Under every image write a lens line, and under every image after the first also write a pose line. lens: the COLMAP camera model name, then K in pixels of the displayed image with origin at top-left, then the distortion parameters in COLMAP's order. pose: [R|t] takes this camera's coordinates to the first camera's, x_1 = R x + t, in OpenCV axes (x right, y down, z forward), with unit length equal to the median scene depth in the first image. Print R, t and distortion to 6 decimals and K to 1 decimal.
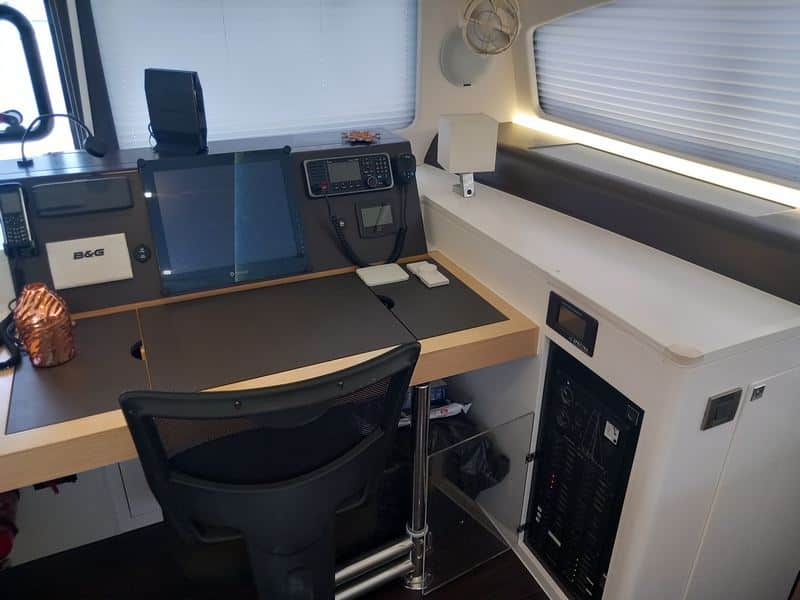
lens RADIAL K [[631.0, 0, 406.4], [0, 631.0, 301.7], [0, 0, 1]] dist [0.006477, 0.001154]
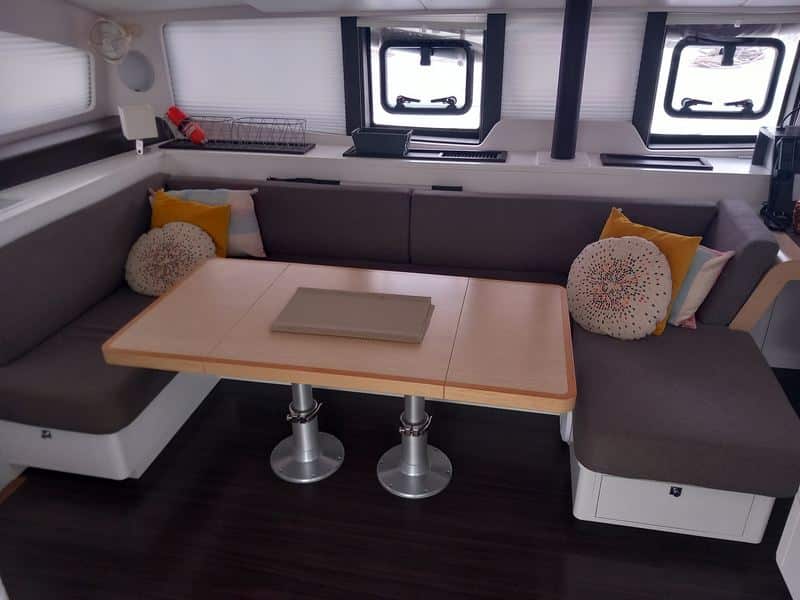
lens RADIAL K [[631.0, 0, 406.4], [0, 631.0, 301.7], [0, 0, 1]] dist [0.006477, 0.001154]
pose [[0.805625, 0.240293, -0.541505, -0.355093], [-0.251879, 0.966249, 0.054040, 0.377276], [0.536214, 0.092857, 0.838959, -0.896510]]
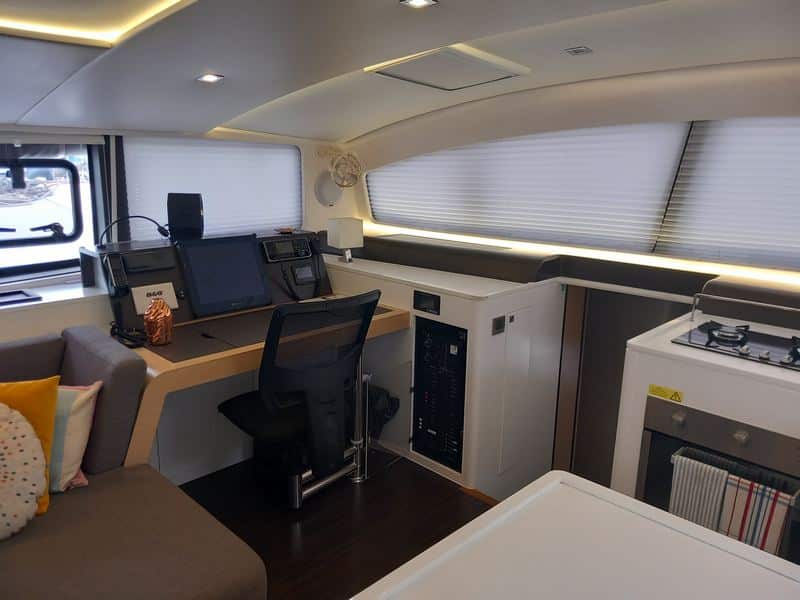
lens RADIAL K [[631.0, 0, 406.4], [0, 631.0, 301.7], [0, 0, 1]] dist [0.006477, 0.001154]
pose [[0.935809, -0.075502, 0.344327, -0.408905], [0.151335, 0.968247, -0.198988, 0.347045], [-0.318369, 0.238324, 0.917520, -0.693845]]
